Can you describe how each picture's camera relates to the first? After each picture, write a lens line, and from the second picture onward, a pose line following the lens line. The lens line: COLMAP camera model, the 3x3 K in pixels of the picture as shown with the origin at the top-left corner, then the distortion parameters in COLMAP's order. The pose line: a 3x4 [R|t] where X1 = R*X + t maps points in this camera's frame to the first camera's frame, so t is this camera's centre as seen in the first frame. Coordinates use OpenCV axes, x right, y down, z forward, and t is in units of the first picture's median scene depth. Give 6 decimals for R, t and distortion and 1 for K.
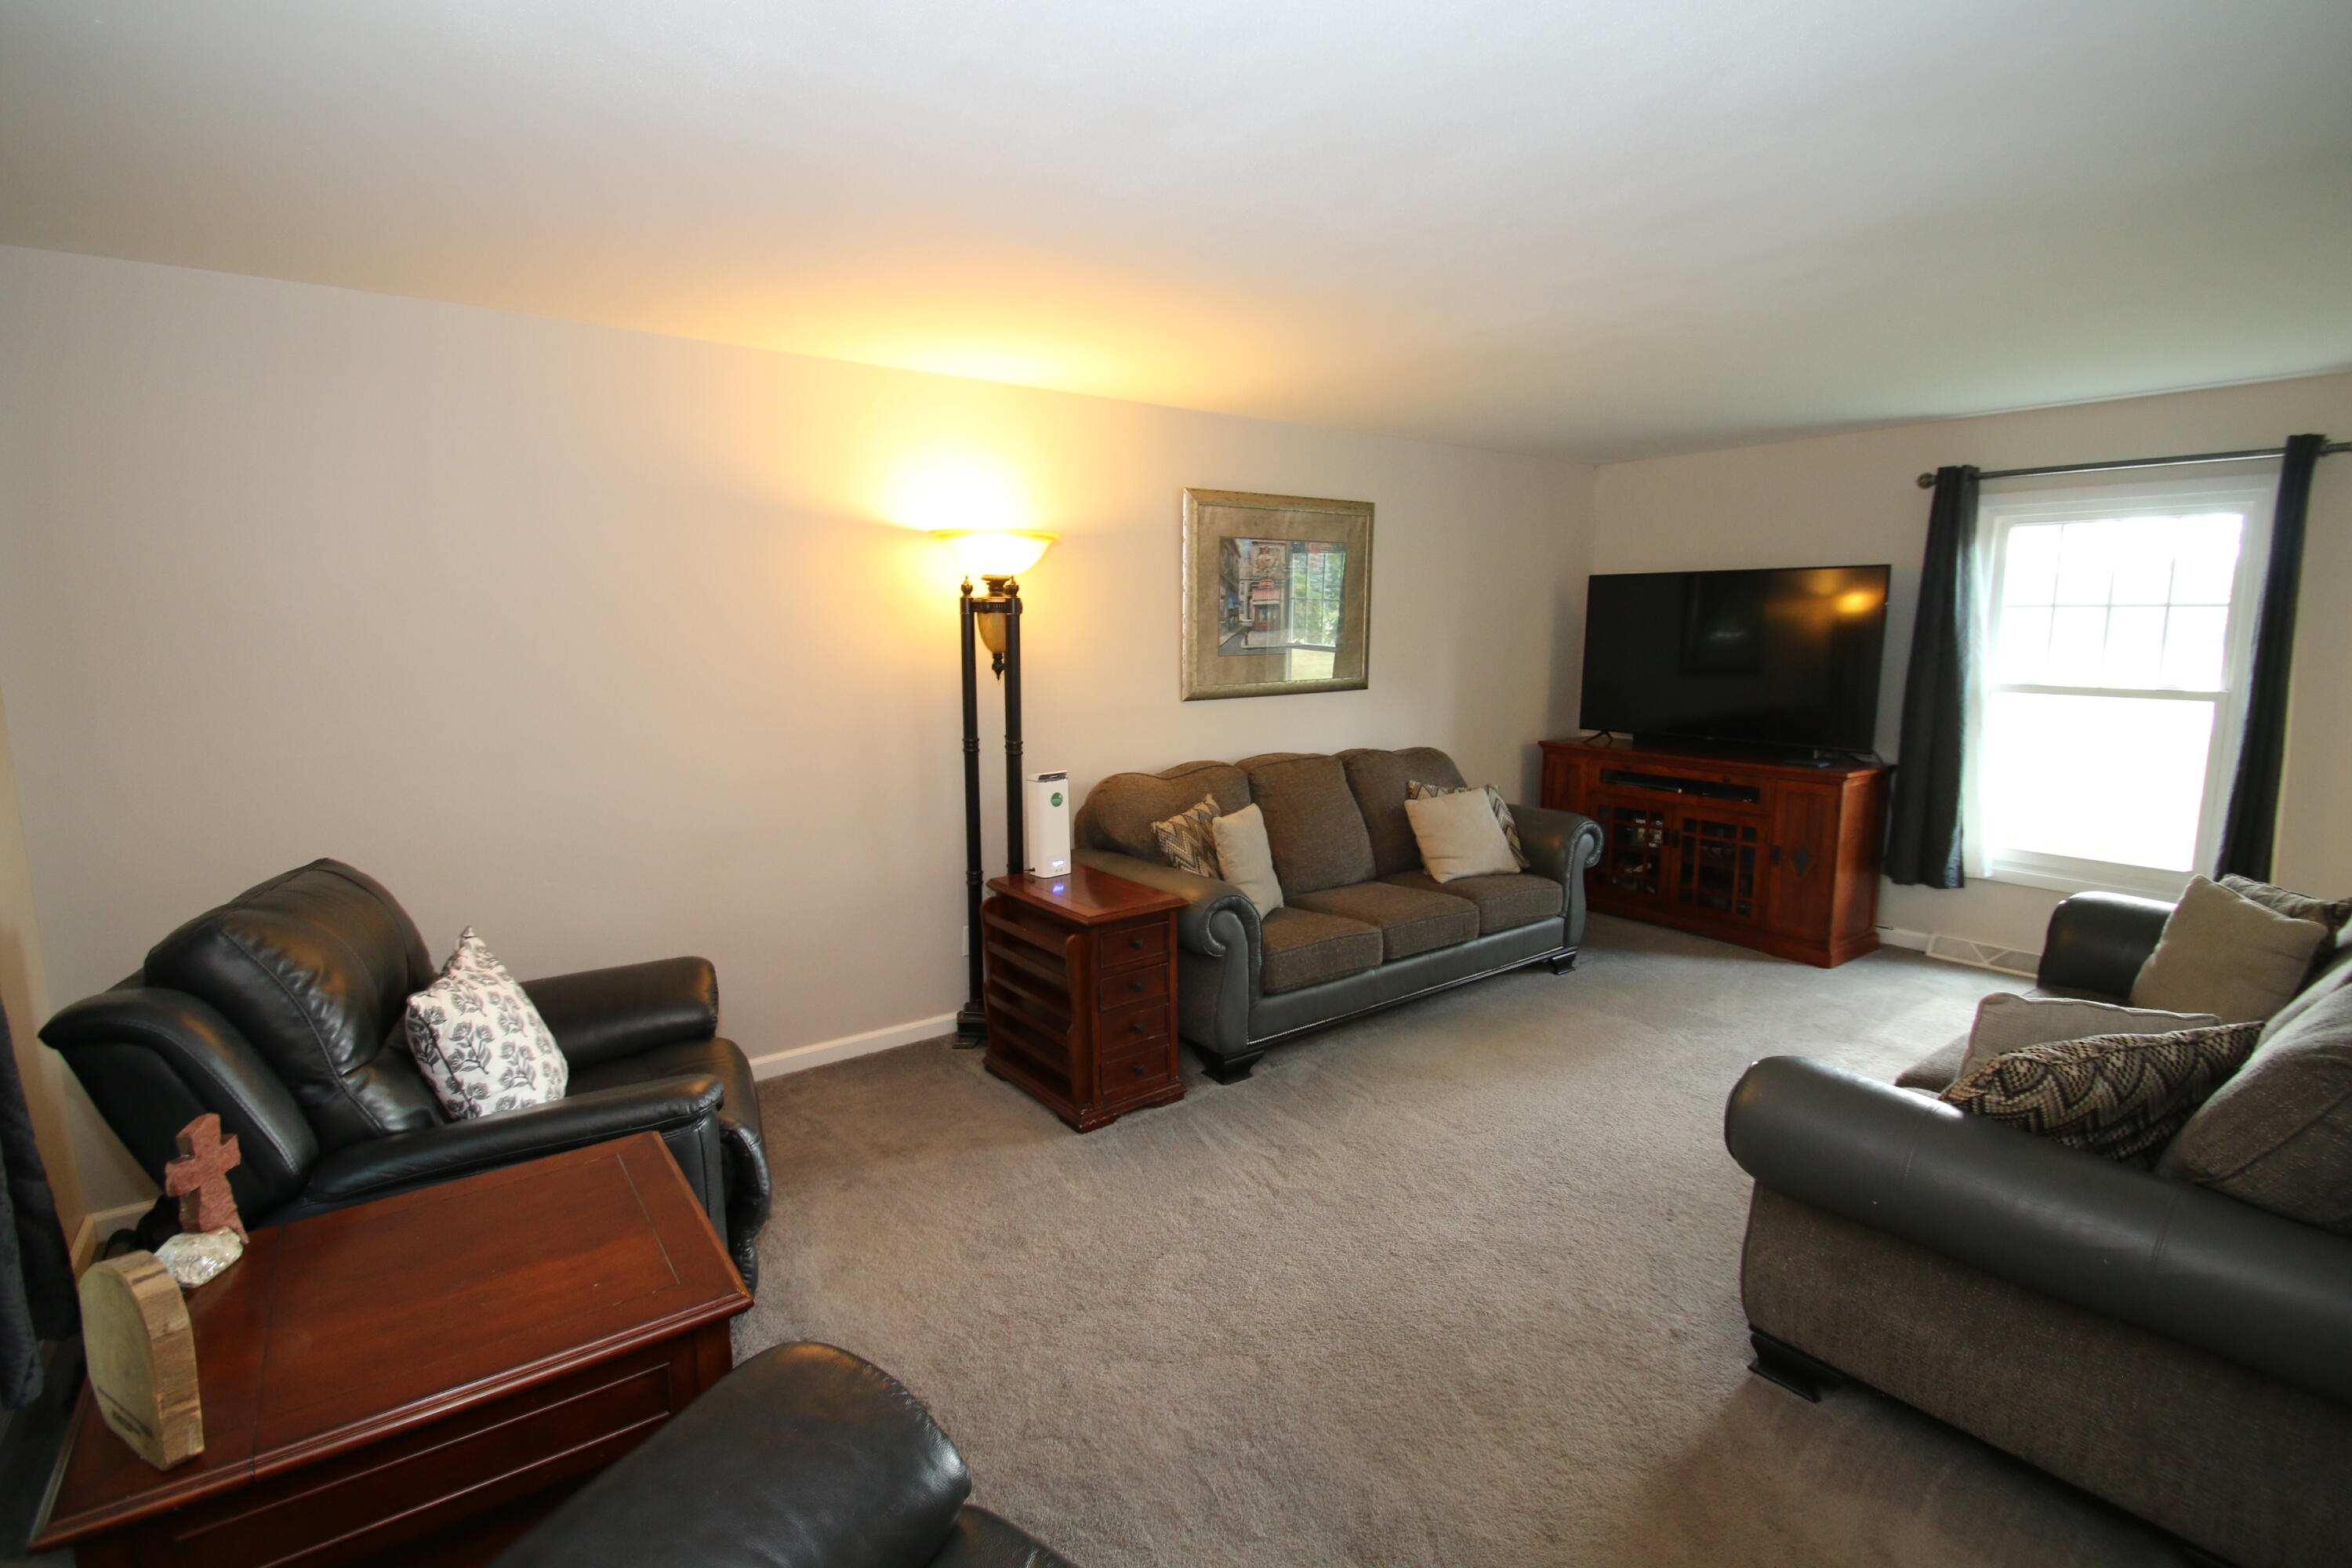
lens RADIAL K [[1094.2, 0, 1179.8], [0, 1094.2, 791.6], [0, 0, 1]] dist [0.000005, -0.000331]
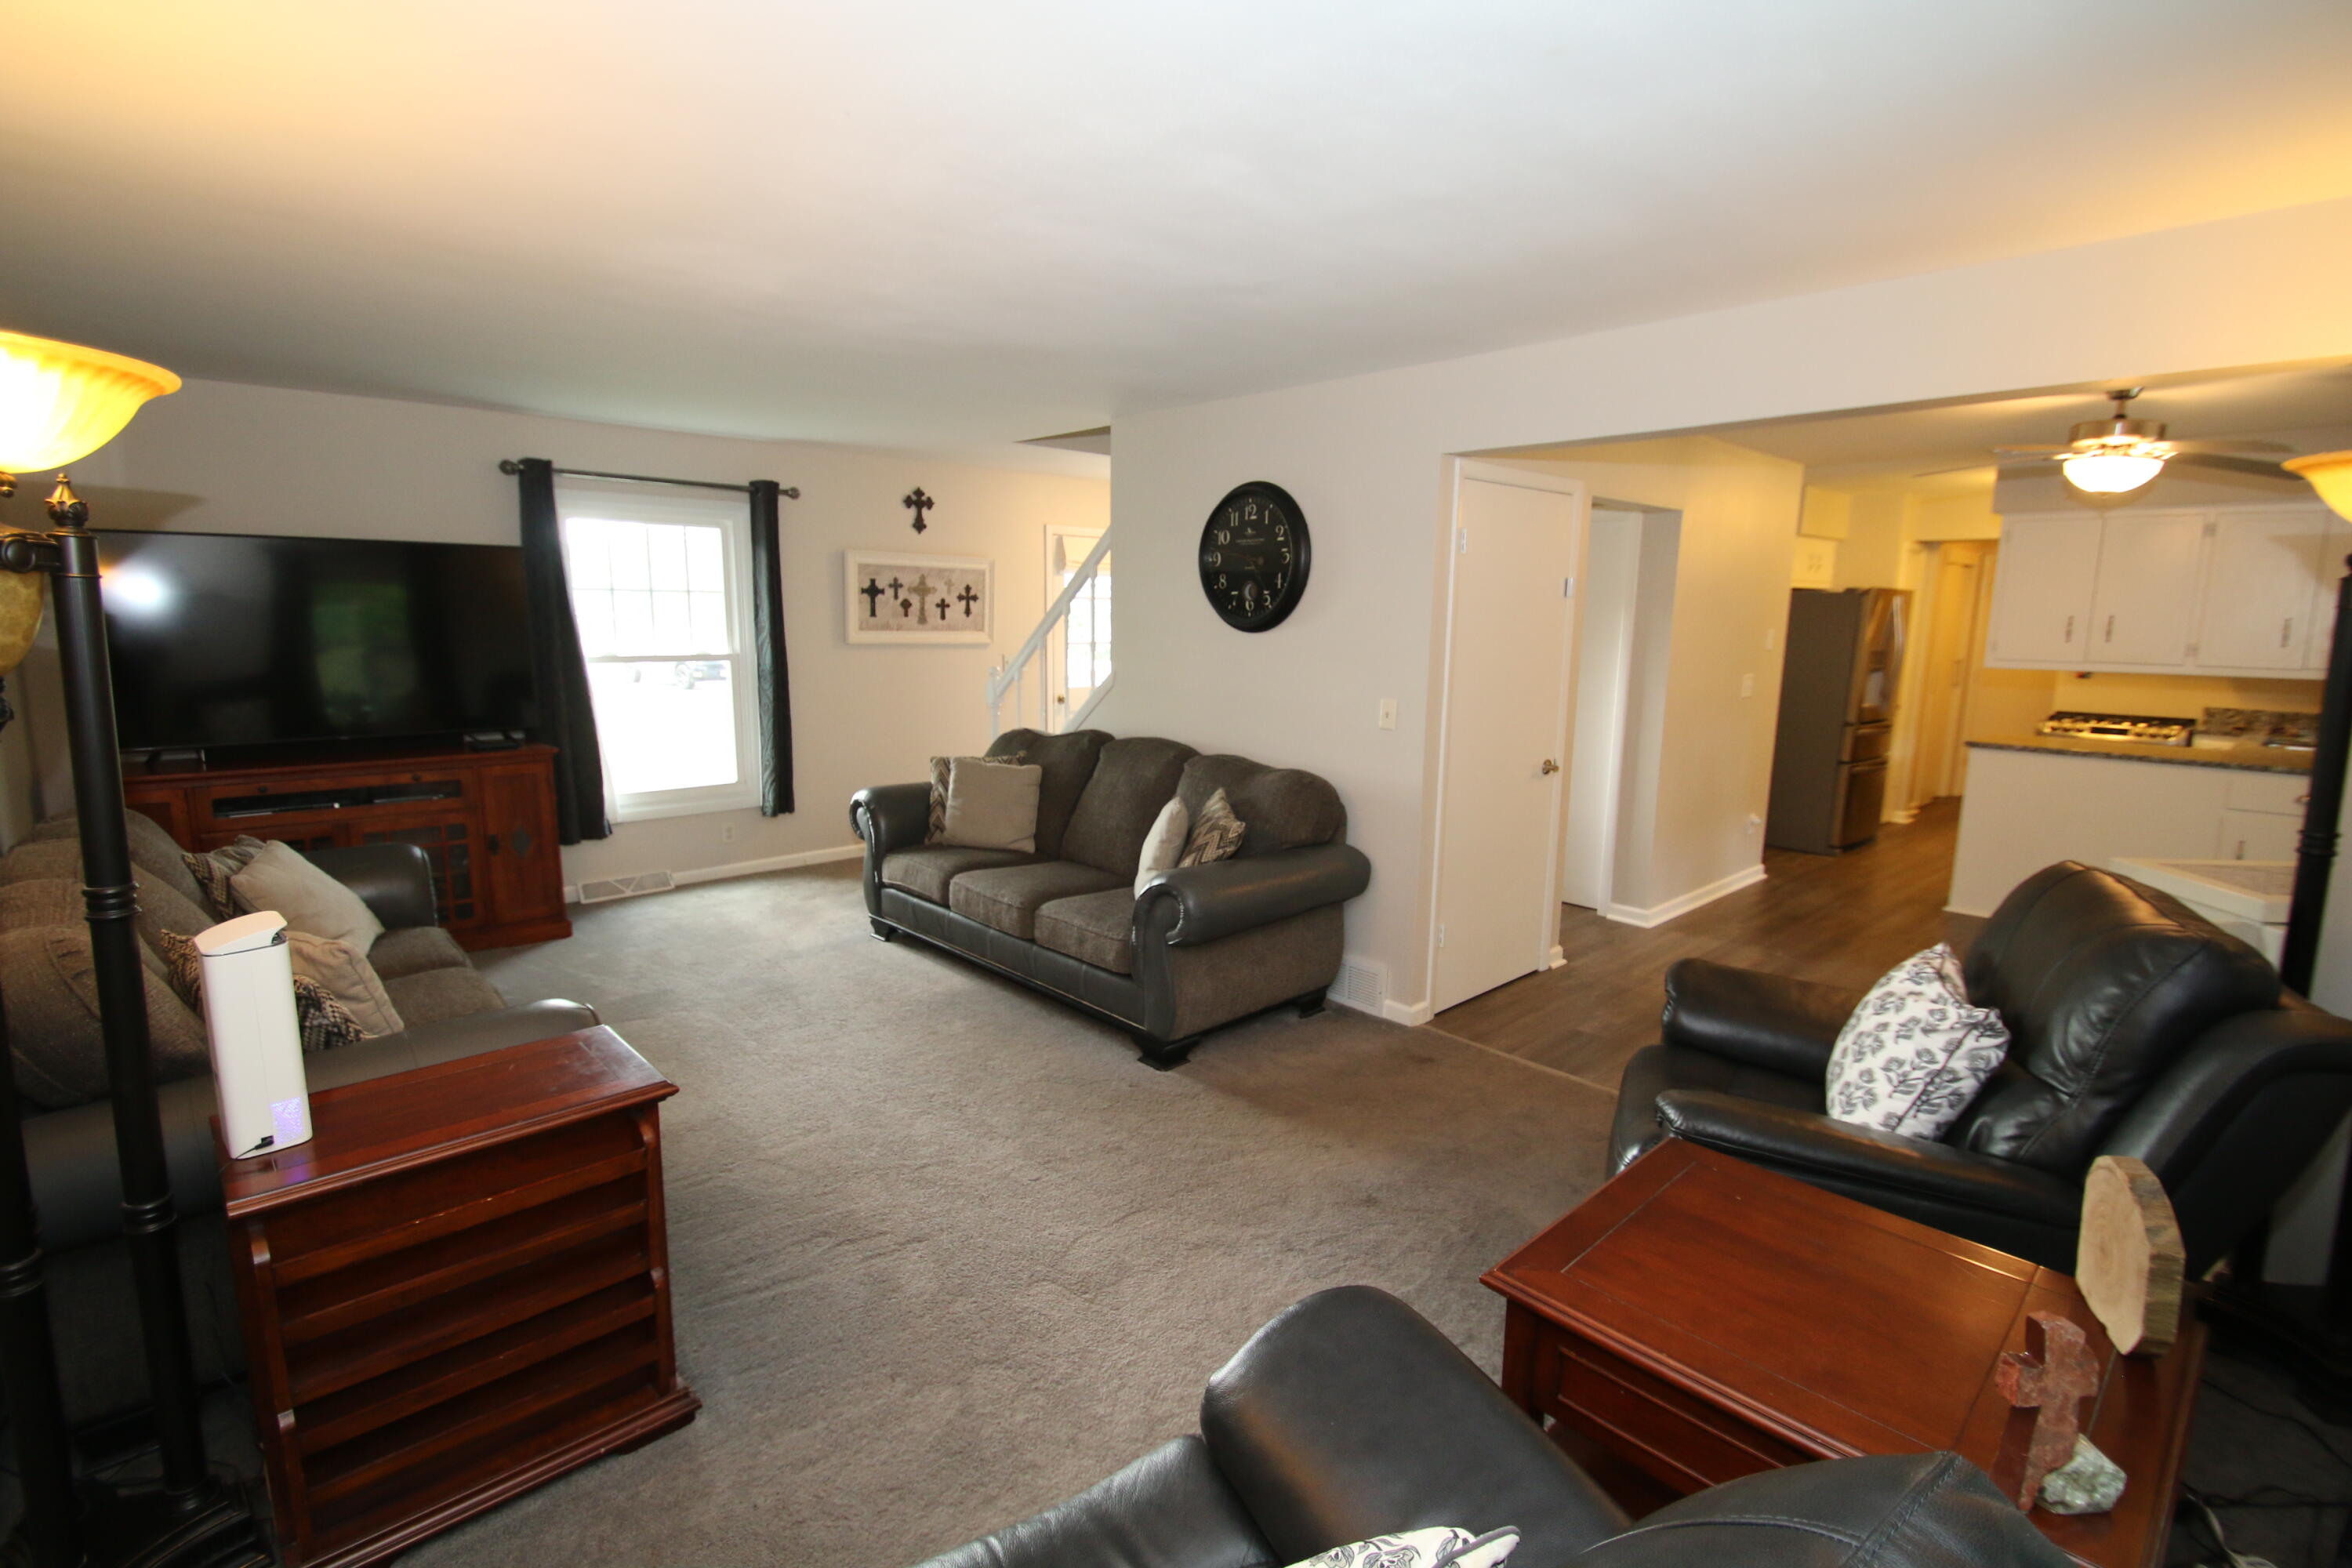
lens RADIAL K [[1094.2, 0, 1179.8], [0, 1094.2, 791.6], [0, 0, 1]] dist [0.000005, -0.000331]
pose [[-0.119330, -0.162016, 0.979546, -0.481012], [0.140947, 0.973840, 0.178242, -0.076925], [-0.982799, 0.159334, -0.093372, 0.511632]]
